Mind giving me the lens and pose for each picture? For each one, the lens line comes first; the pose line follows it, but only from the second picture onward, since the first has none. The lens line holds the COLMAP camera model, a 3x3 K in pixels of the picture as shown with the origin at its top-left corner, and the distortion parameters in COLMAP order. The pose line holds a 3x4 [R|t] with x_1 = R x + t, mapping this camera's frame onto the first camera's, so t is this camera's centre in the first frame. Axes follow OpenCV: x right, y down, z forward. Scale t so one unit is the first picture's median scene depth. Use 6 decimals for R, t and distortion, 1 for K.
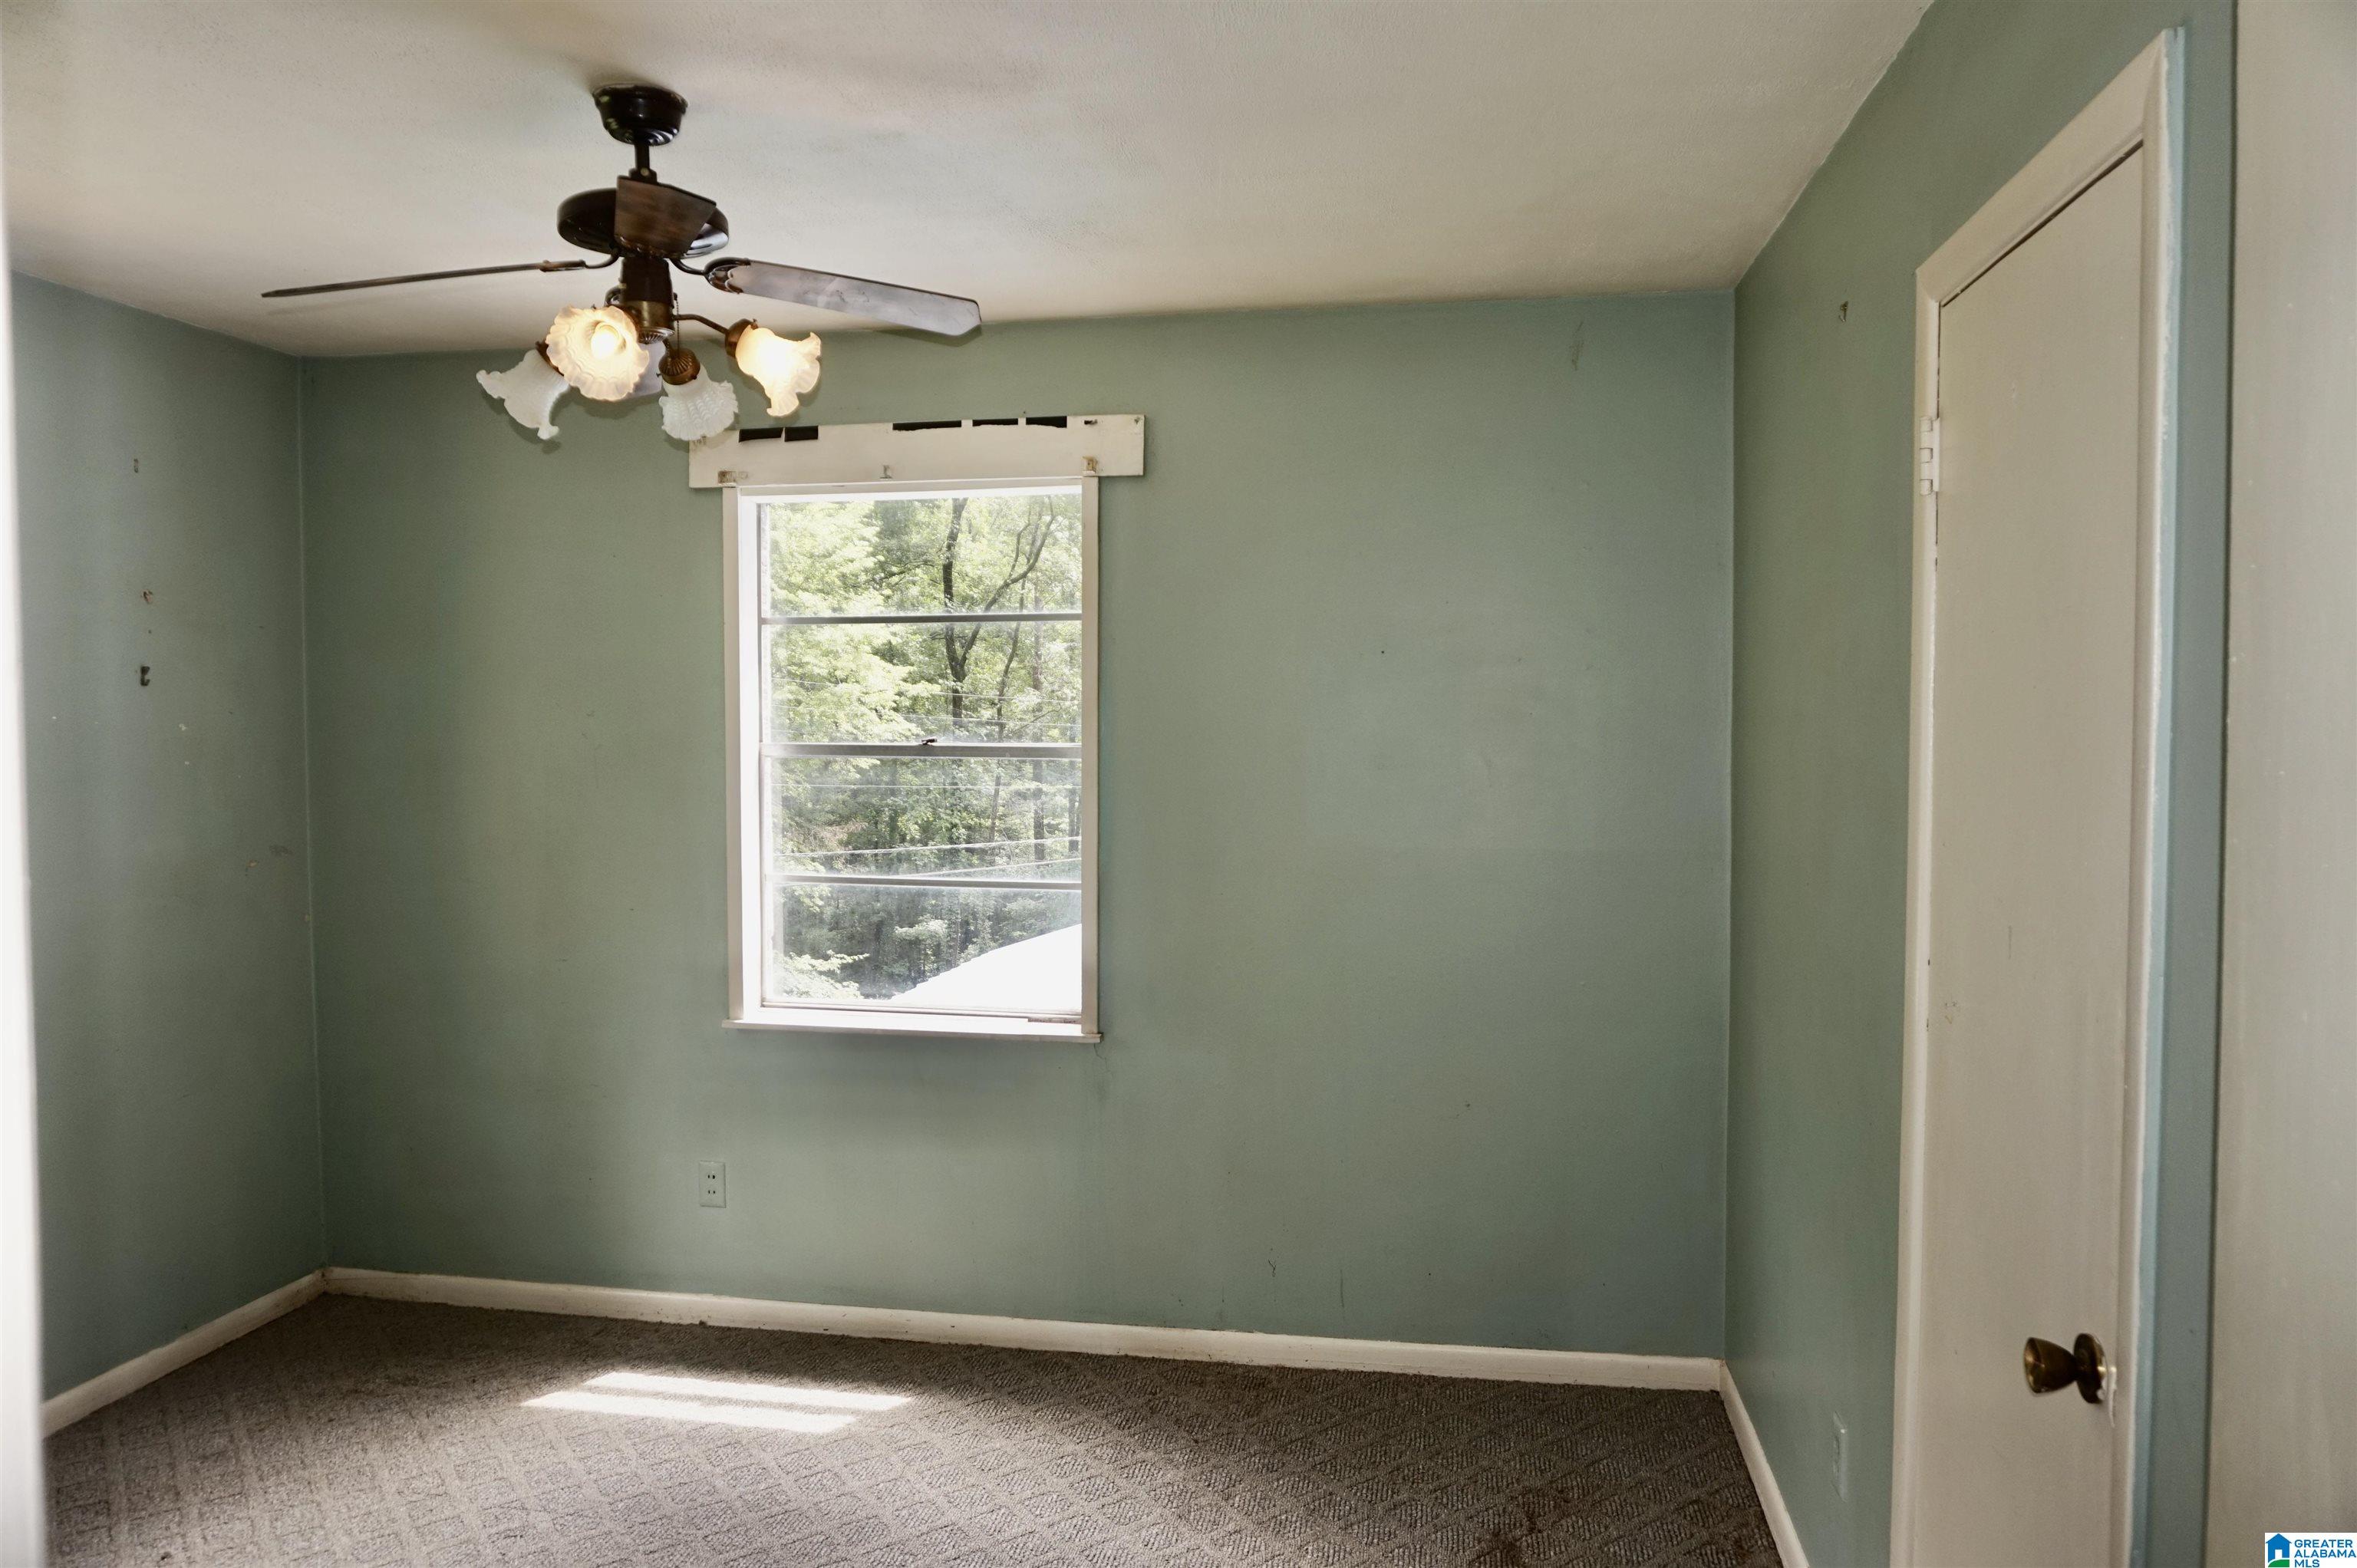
lens RADIAL K [[1597.8, 0, 1181.1], [0, 1597.8, 776.6], [0, 0, 1]] dist [-0.039678, 0.031967]
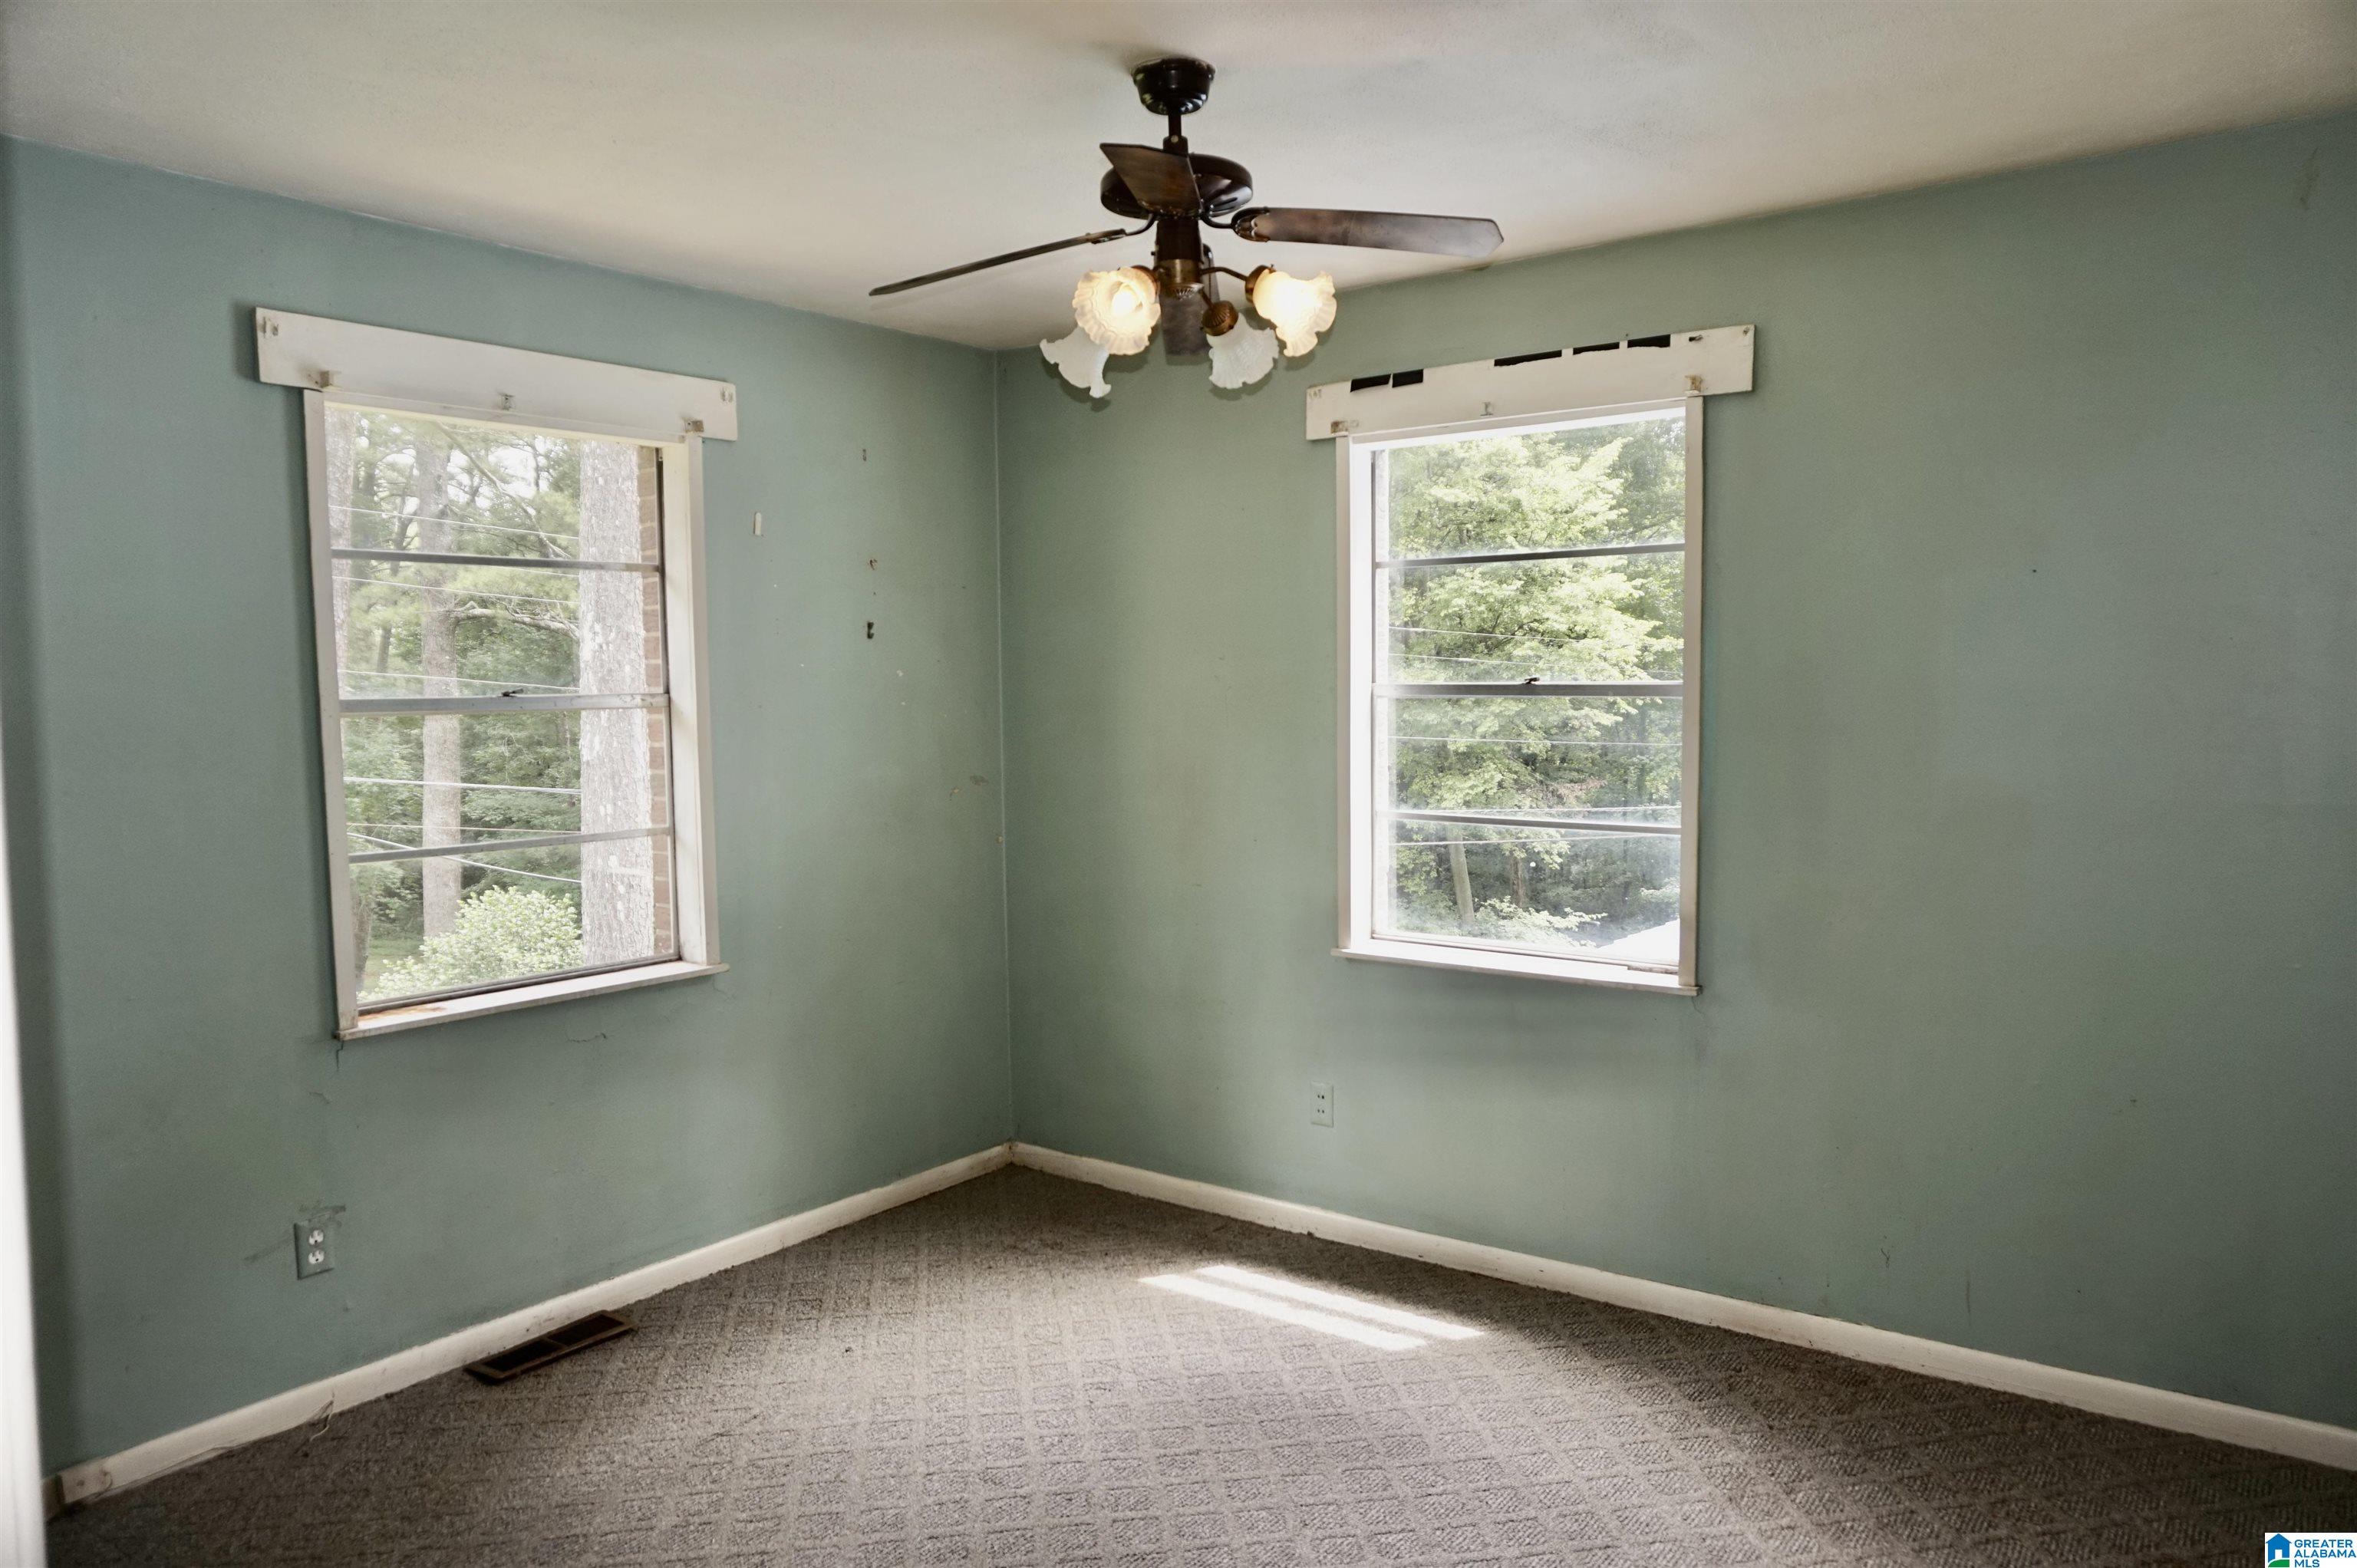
lens RADIAL K [[1597.8, 0, 1176.6], [0, 1597.8, 771.7], [0, 0, 1]] dist [-0.039678, 0.031967]
pose [[0.894122, 0.016373, -0.447524, 0.100839], [-0.005937, 0.999677, 0.024713, 0.013086], [0.447784, -0.019439, 0.893930, 0.021473]]
